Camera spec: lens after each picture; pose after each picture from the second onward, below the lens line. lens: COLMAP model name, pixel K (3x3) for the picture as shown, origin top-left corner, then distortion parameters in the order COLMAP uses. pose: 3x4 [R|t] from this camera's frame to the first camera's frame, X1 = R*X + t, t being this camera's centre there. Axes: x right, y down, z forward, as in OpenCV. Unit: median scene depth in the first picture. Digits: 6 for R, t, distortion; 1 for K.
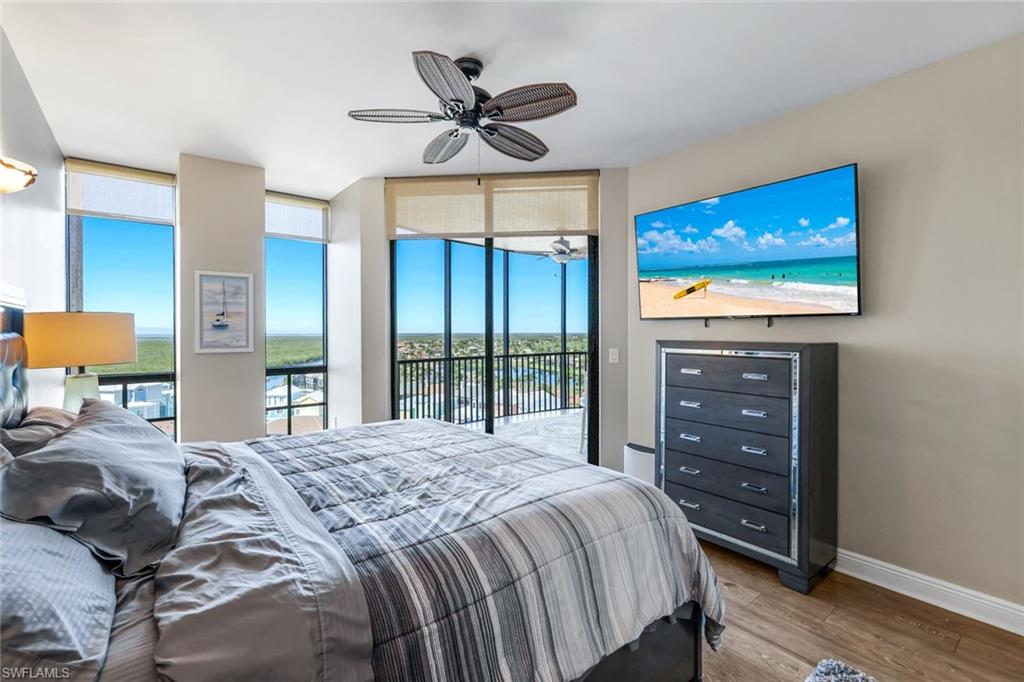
lens RADIAL K [[453.5, 0, 511.4], [0, 453.5, 328.5], [0, 0, 1]] dist [0.017398, 0.000041]
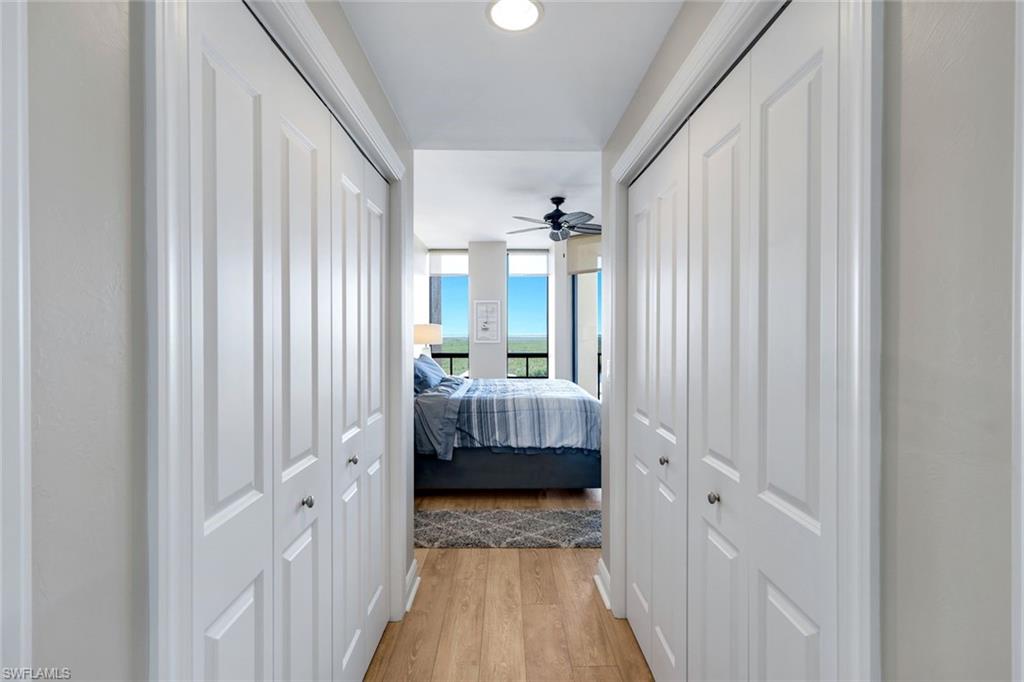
lens RADIAL K [[453.5, 0, 511.4], [0, 453.5, 328.5], [0, 0, 1]] dist [0.017398, 0.000041]
pose [[0.799655, -0.001594, -0.600458, 0.590301], [-0.000875, 0.999992, -0.003821, 0.000394], [0.600460, 0.003581, 0.799647, -0.451757]]
